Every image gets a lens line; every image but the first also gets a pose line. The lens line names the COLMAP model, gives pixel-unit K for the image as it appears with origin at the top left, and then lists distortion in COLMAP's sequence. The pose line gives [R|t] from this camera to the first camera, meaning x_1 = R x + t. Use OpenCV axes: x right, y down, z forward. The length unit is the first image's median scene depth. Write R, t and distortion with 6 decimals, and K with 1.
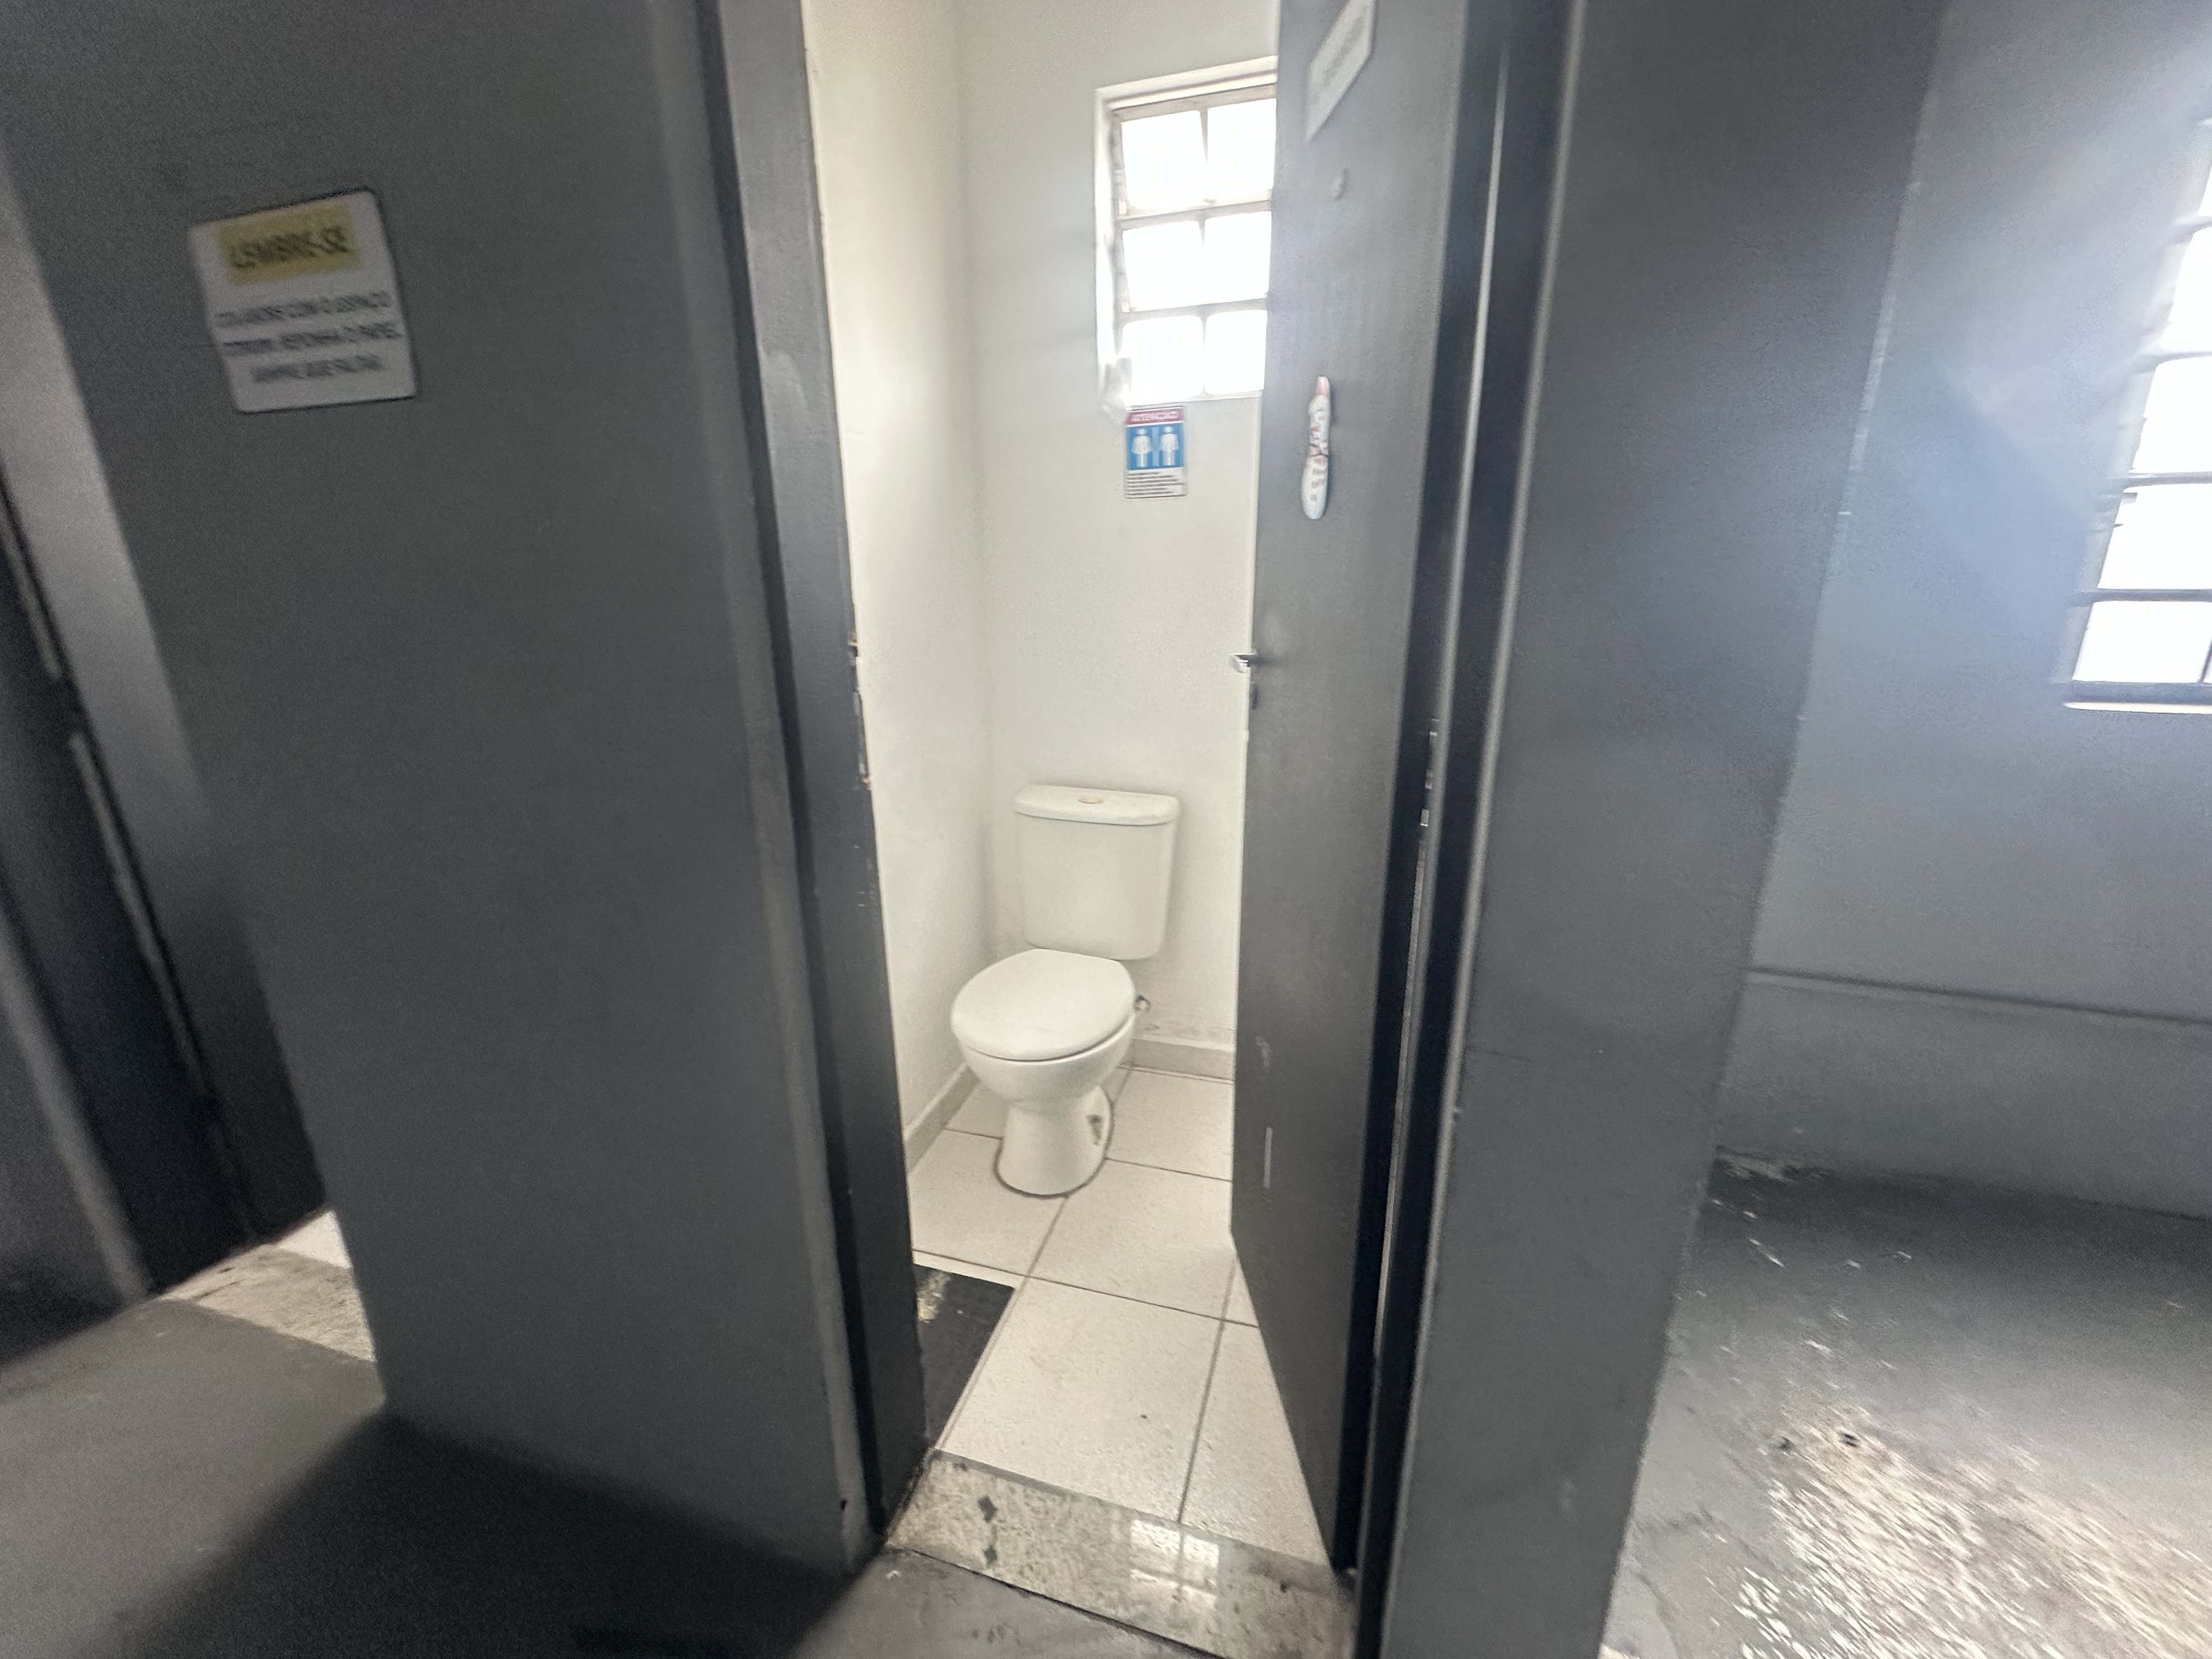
lens RADIAL K [[883.2, 0, 1103.8], [0, 883.2, 833.3], [0, 0, 1]] dist [-0.003532, 0.000473]
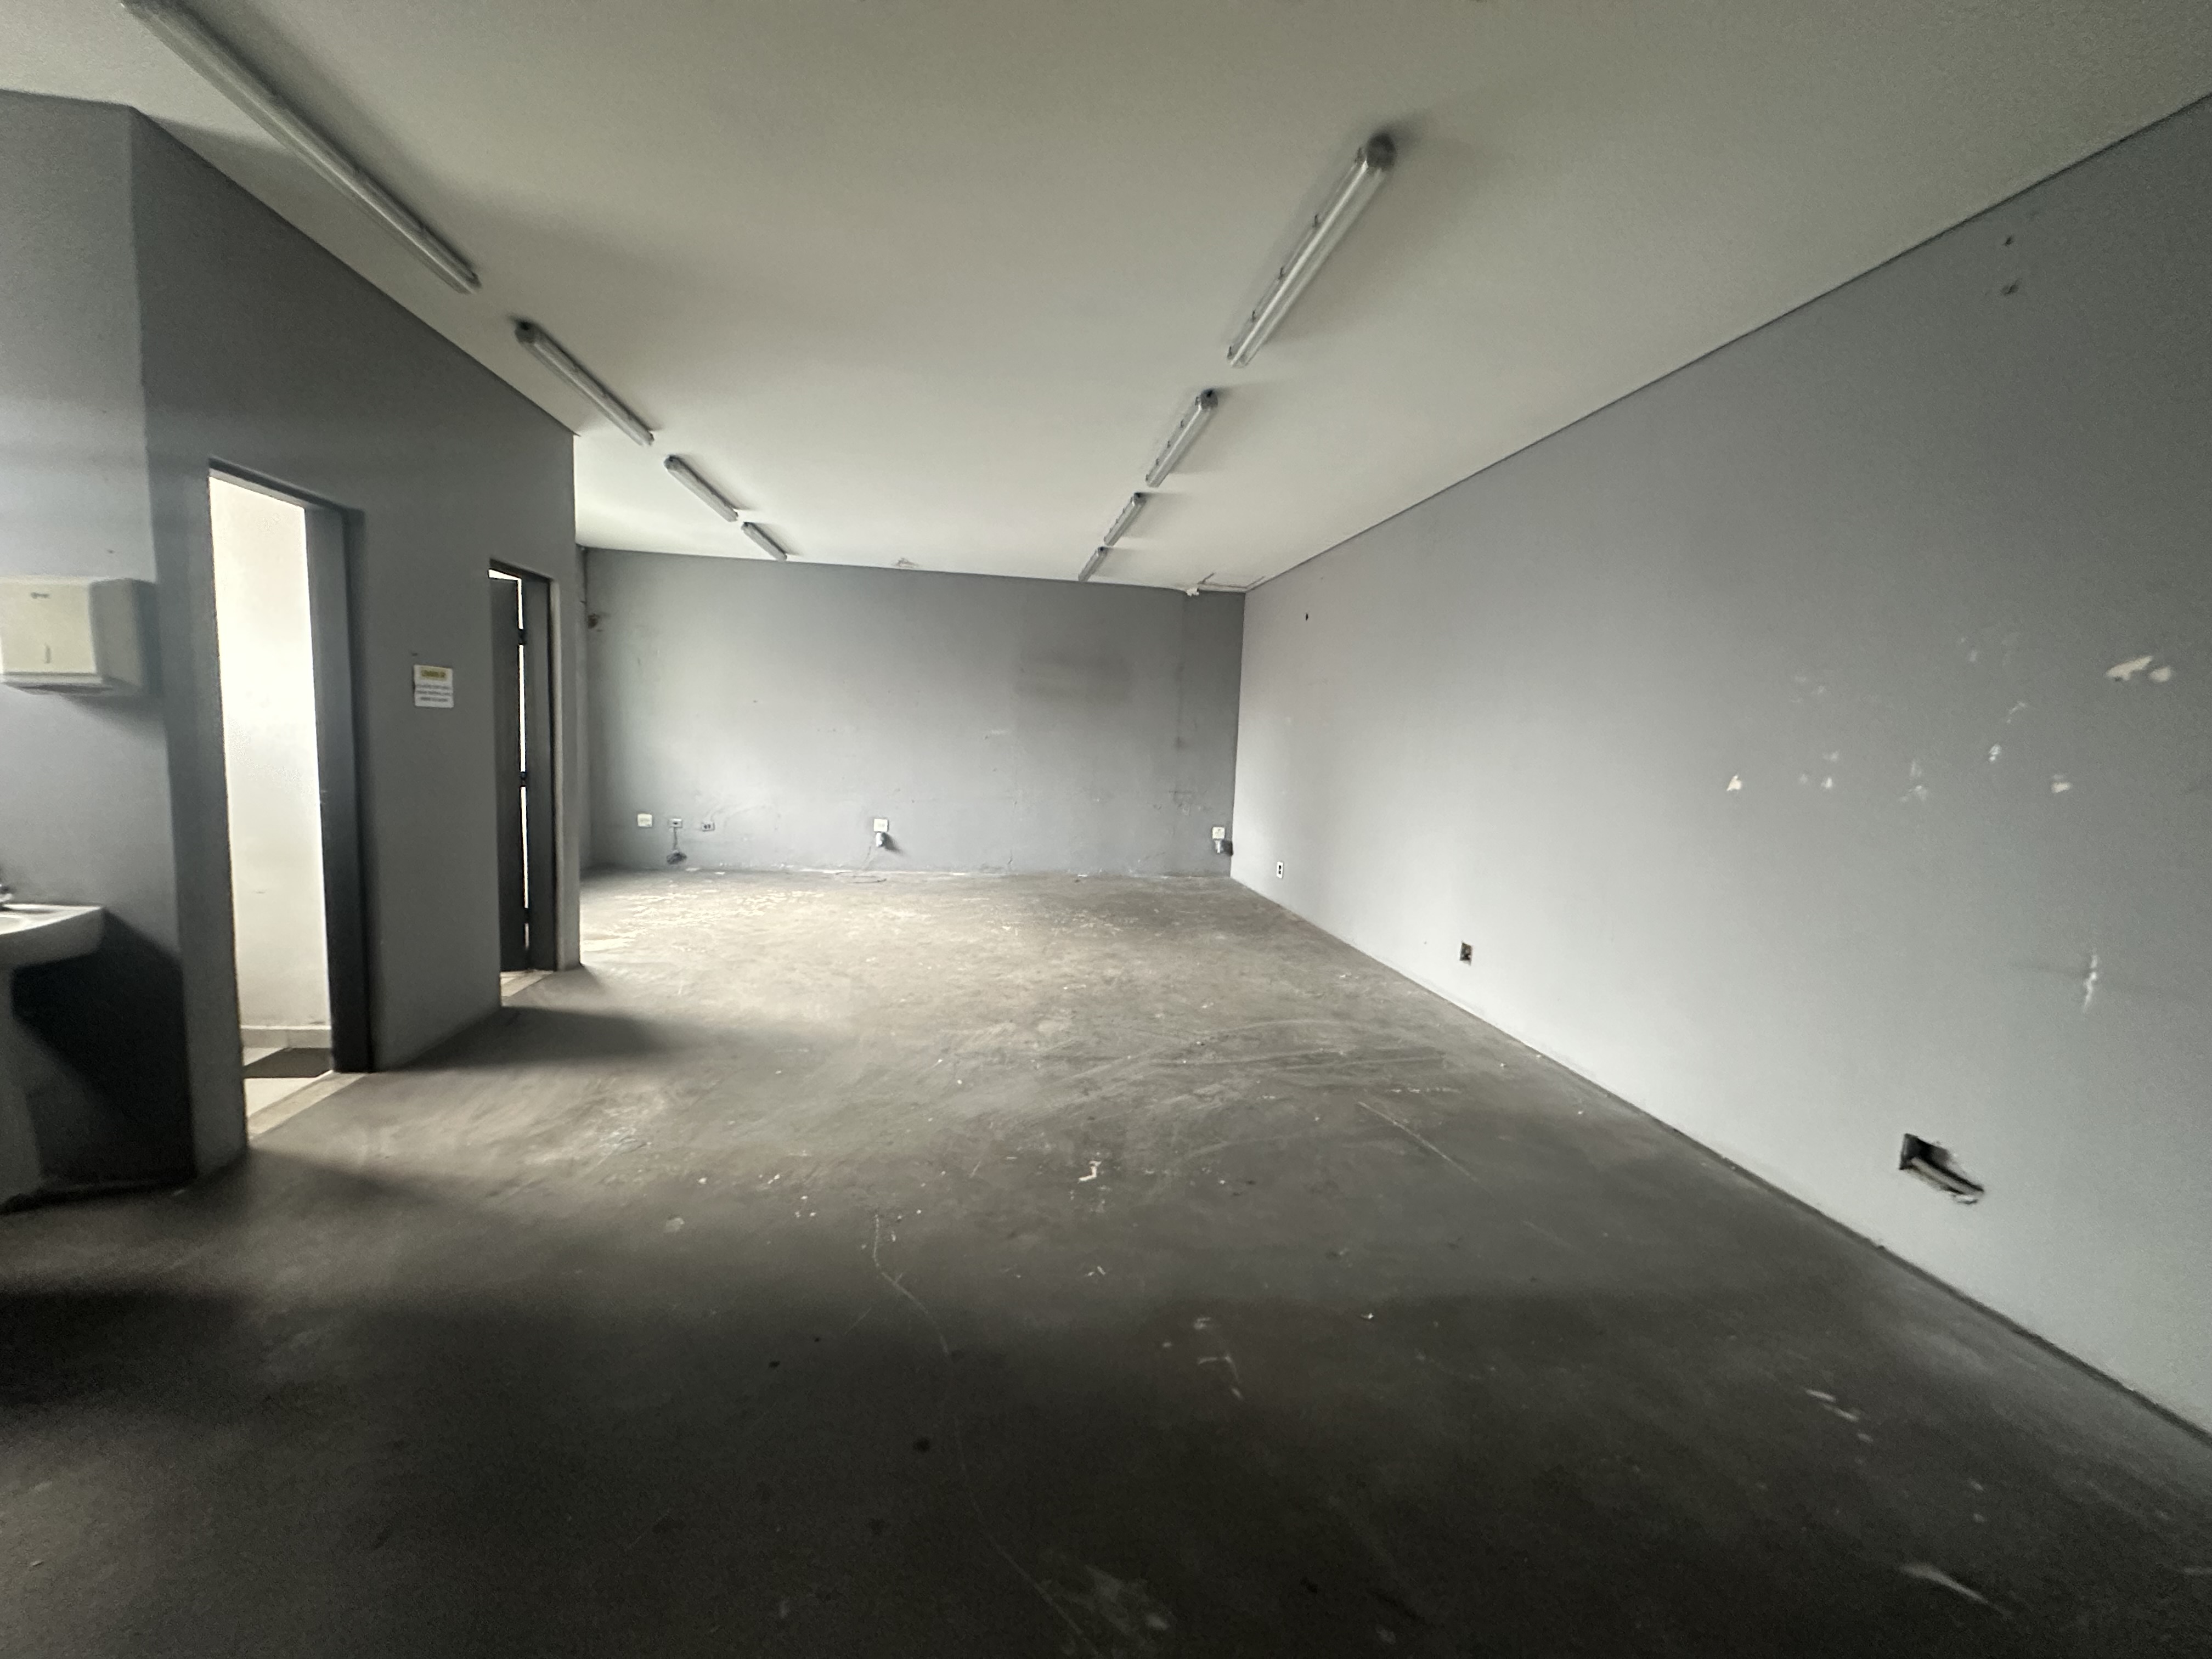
lens RADIAL K [[883.3, 0, 1104.5], [0, 883.3, 831.5], [0, 0, 1]] dist [-0.003541, 0.000475]
pose [[-0.425200, -0.102356, 0.899293, -5.915825], [0.222289, 0.951344, 0.213382, -0.109615], [-0.877378, 0.290633, -0.381759, -0.017816]]
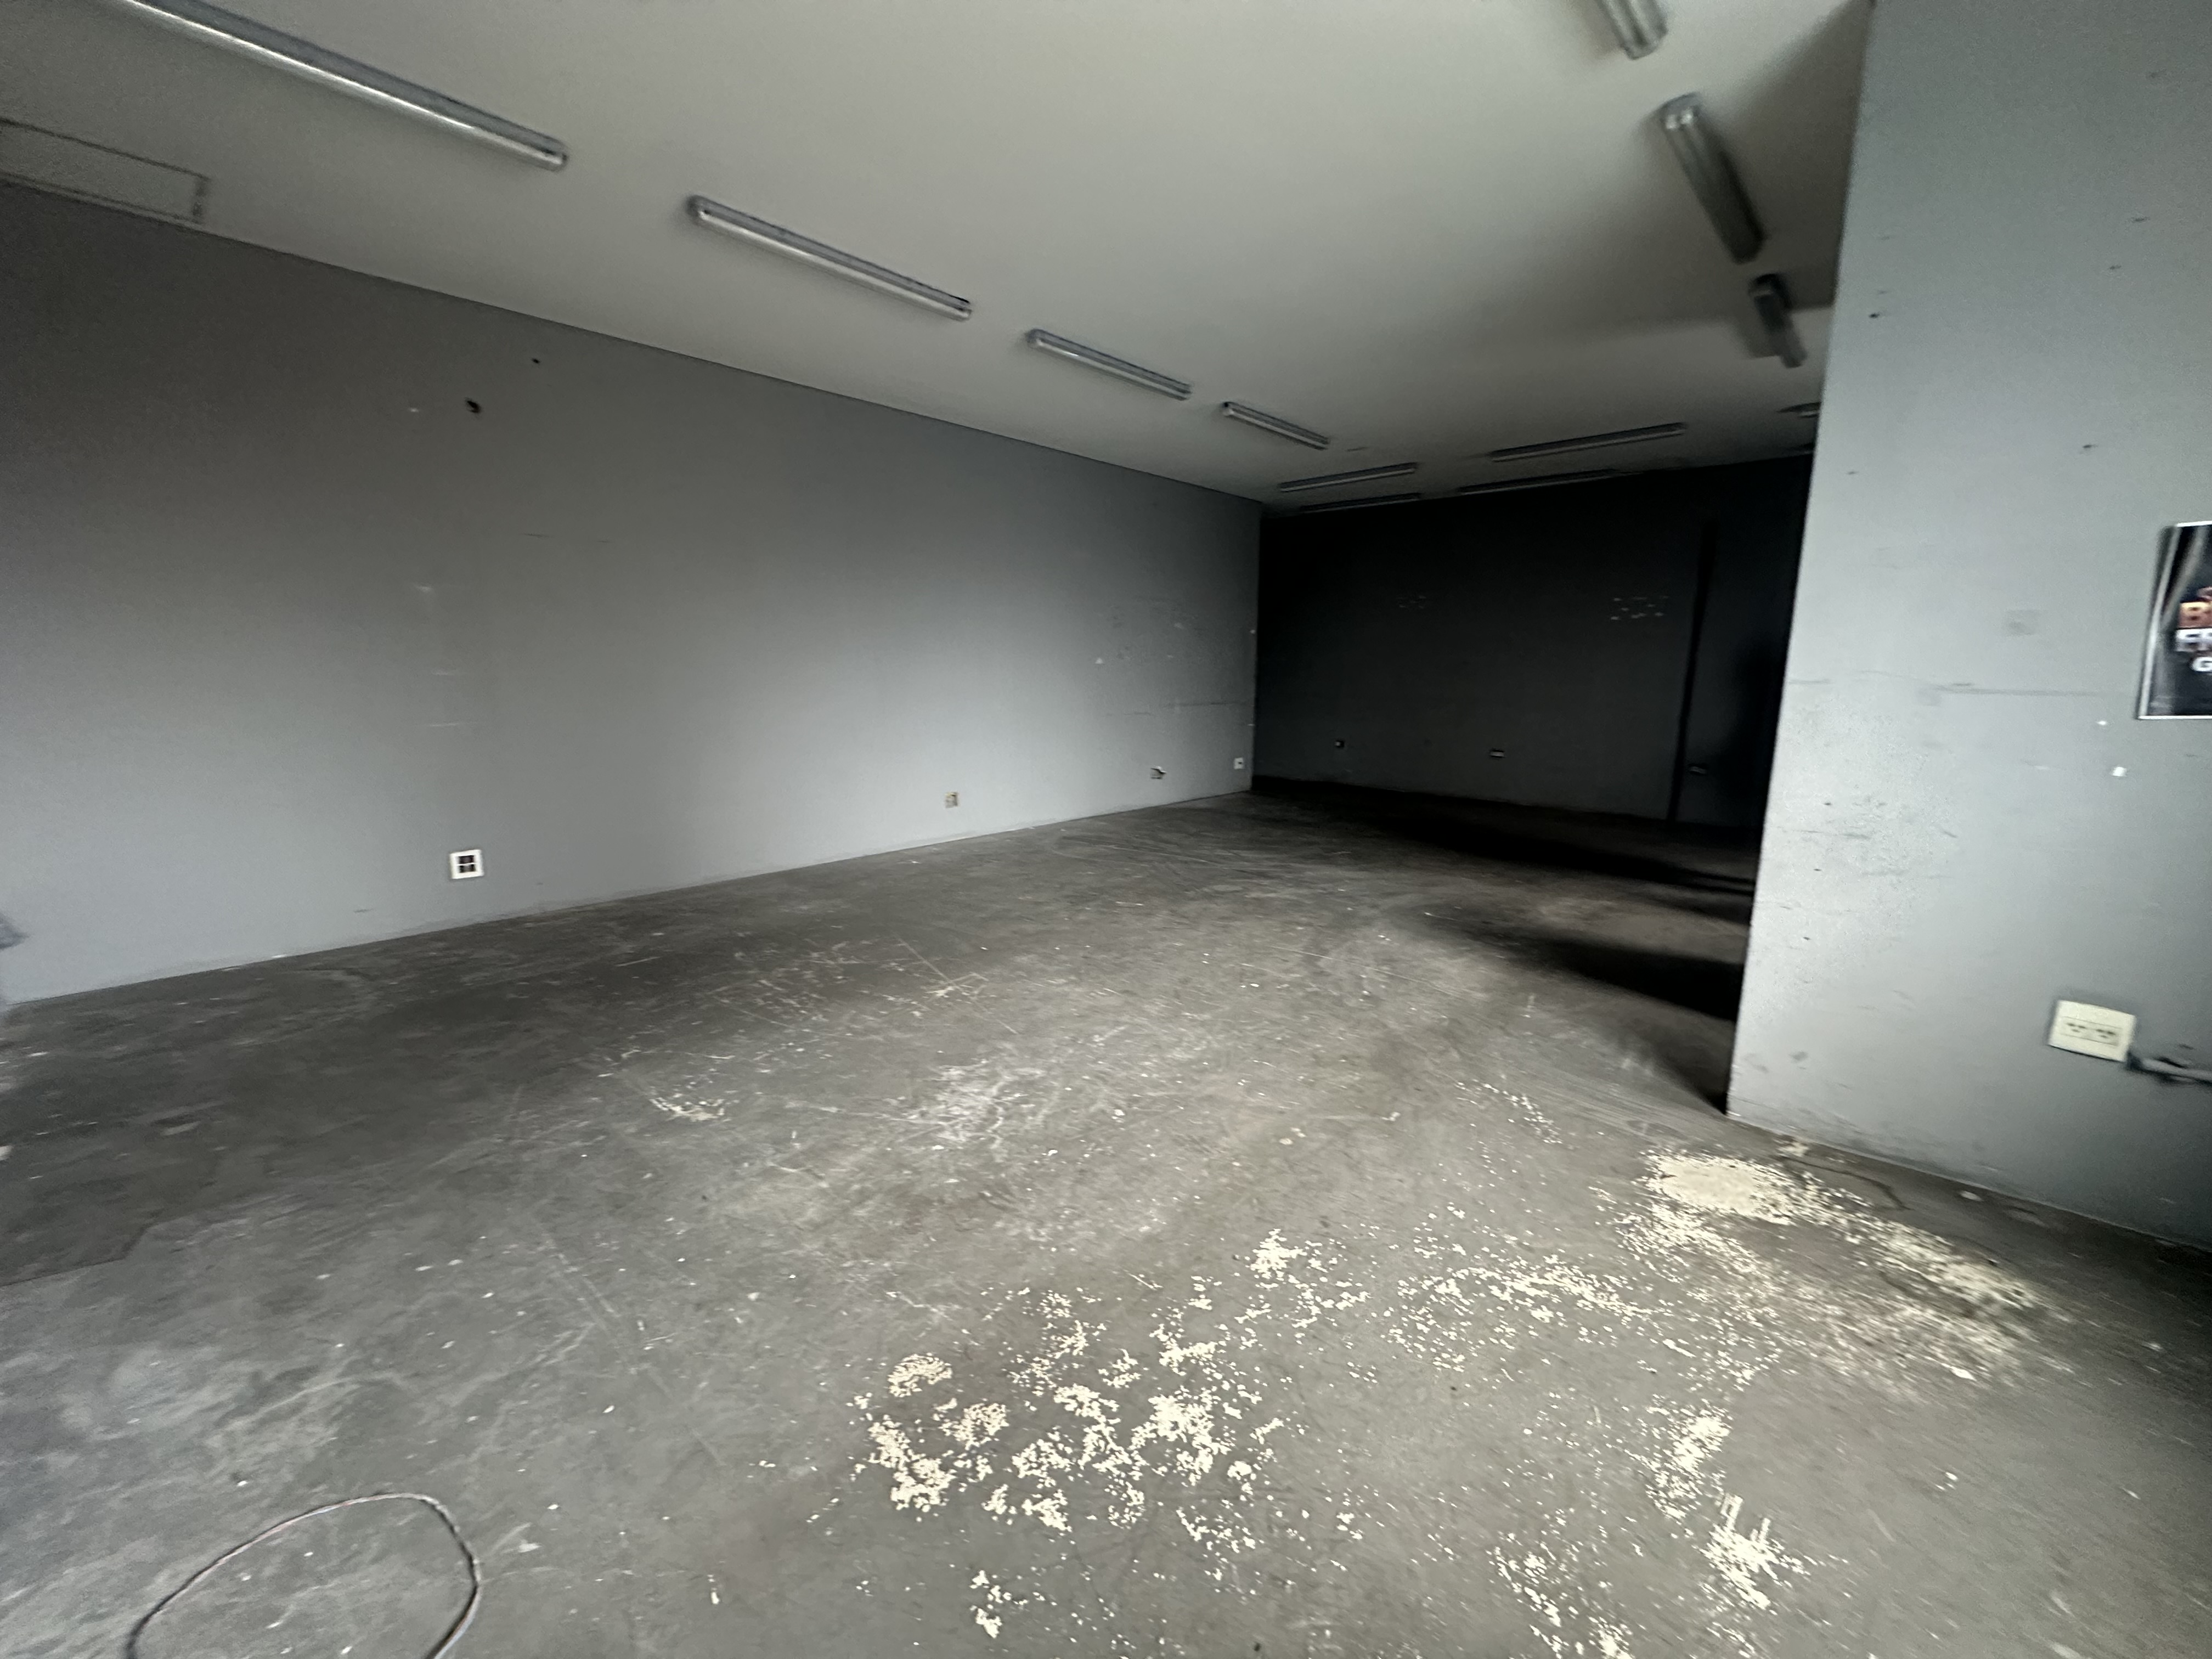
lens RADIAL K [[883.2, 0, 1103.8], [0, 883.2, 833.3], [0, 0, 1]] dist [-0.003532, 0.000473]
pose [[-0.431593, 0.175380, -0.884856, 3.831642], [-0.258257, 0.915836, 0.307486, -0.066680], [0.864310, 0.361229, -0.349975, -0.077092]]
